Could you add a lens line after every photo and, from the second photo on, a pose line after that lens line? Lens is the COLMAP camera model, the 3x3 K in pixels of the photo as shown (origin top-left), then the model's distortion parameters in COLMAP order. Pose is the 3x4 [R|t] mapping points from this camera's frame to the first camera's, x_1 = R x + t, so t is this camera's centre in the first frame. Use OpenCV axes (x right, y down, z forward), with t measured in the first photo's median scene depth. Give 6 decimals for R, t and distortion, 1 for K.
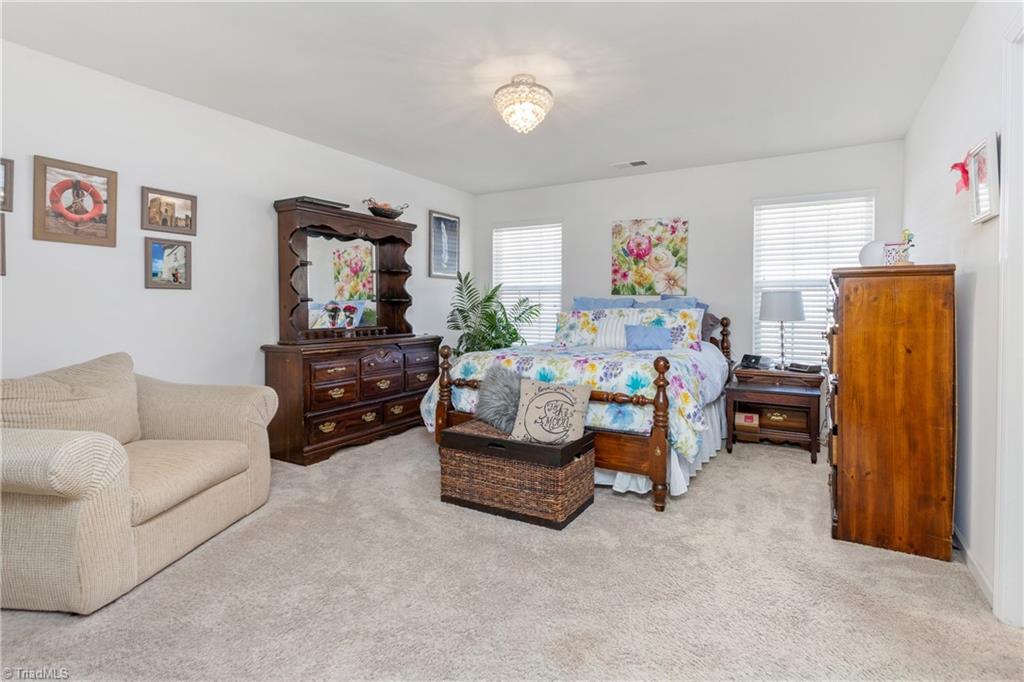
lens RADIAL K [[500.4, 0, 512.8], [0, 500.4, 325.4], [0, 0, 1]] dist [-0.001373, 0.000223]
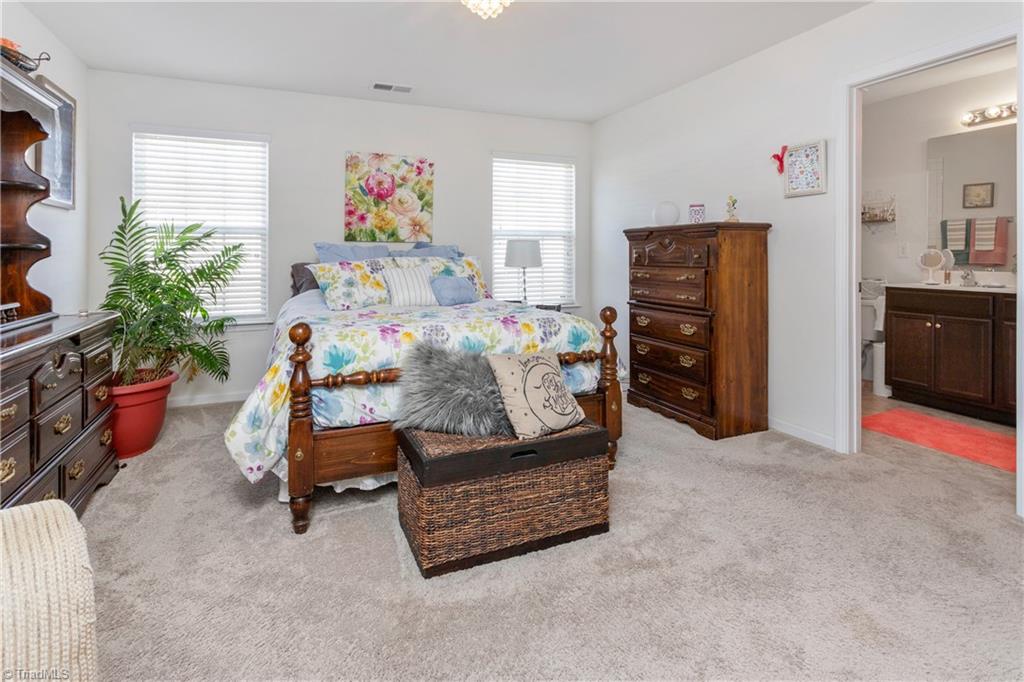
lens RADIAL K [[516.7, 0, 497.9], [0, 516.7, 262.5], [0, 0, 1]] dist [0.000691, 0.000523]
pose [[0.601111, -0.019538, 0.798927, -0.392260], [0.039055, 0.999225, -0.004949, -0.015635], [-0.798211, 0.034177, 0.601408, 0.365361]]
